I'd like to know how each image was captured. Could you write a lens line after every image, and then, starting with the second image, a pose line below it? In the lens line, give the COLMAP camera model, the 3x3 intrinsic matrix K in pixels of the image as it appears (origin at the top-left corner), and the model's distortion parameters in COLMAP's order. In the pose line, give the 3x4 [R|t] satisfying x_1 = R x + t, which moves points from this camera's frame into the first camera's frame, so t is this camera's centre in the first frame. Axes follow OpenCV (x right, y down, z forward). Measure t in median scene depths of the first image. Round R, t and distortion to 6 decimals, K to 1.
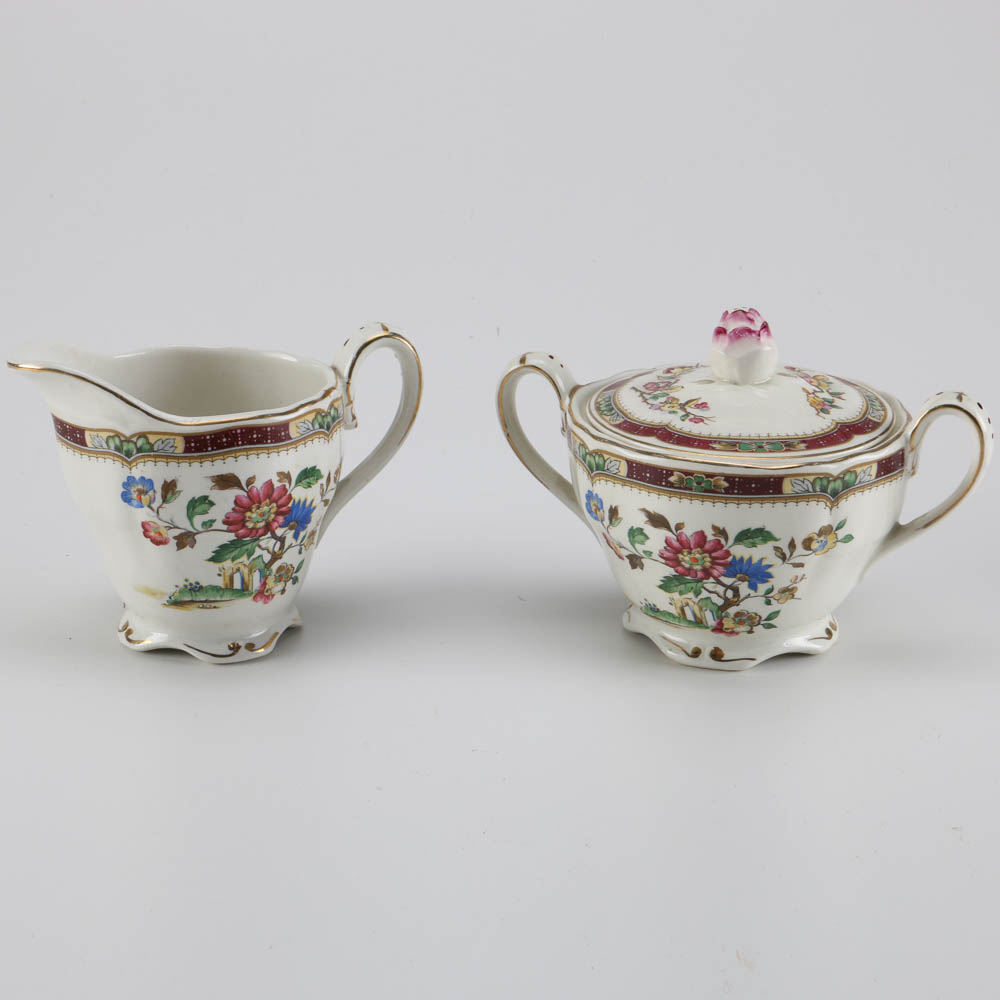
lens RADIAL K [[2998.3, 0, 500.0], [0, 2998.3, 500.0], [0, 0, 1]] dist [0.015512, 0.278760]
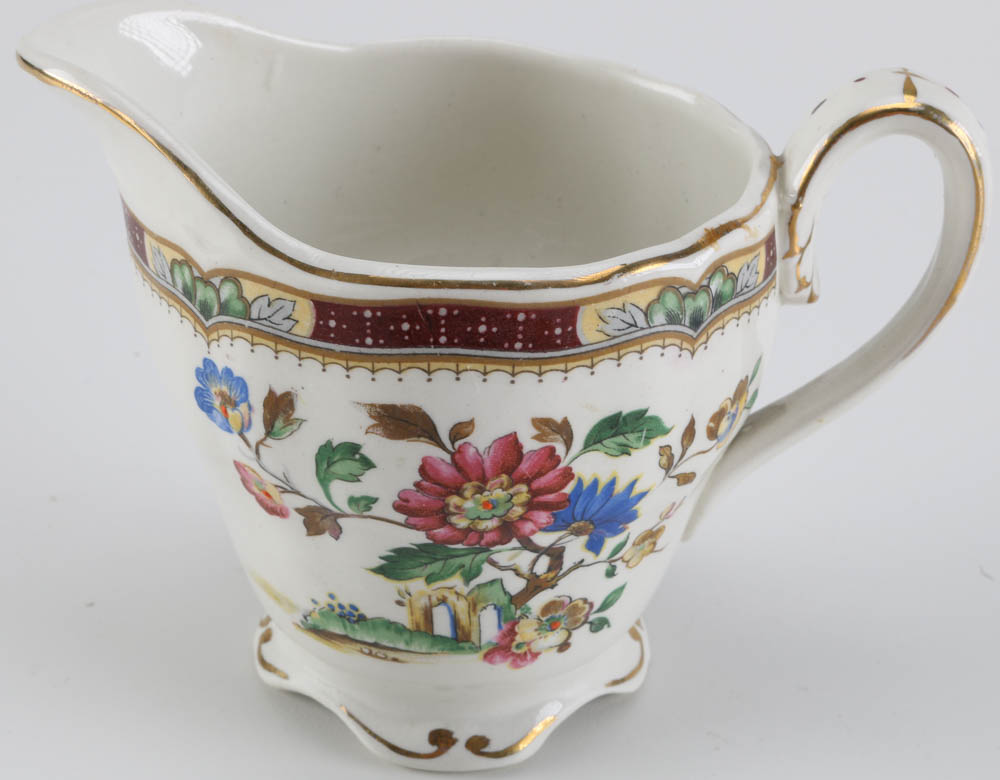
lens RADIAL K [[2403.5, 0, 500.0], [0, 2403.5, 390.0], [0, 0, 1]] dist [0.003522, -0.010278]
pose [[0.914772, 0.211059, -0.344452, 0.034034], [-0.146813, 0.968054, 0.203267, -0.078347], [0.376349, -0.135373, 0.916534, 0.685184]]
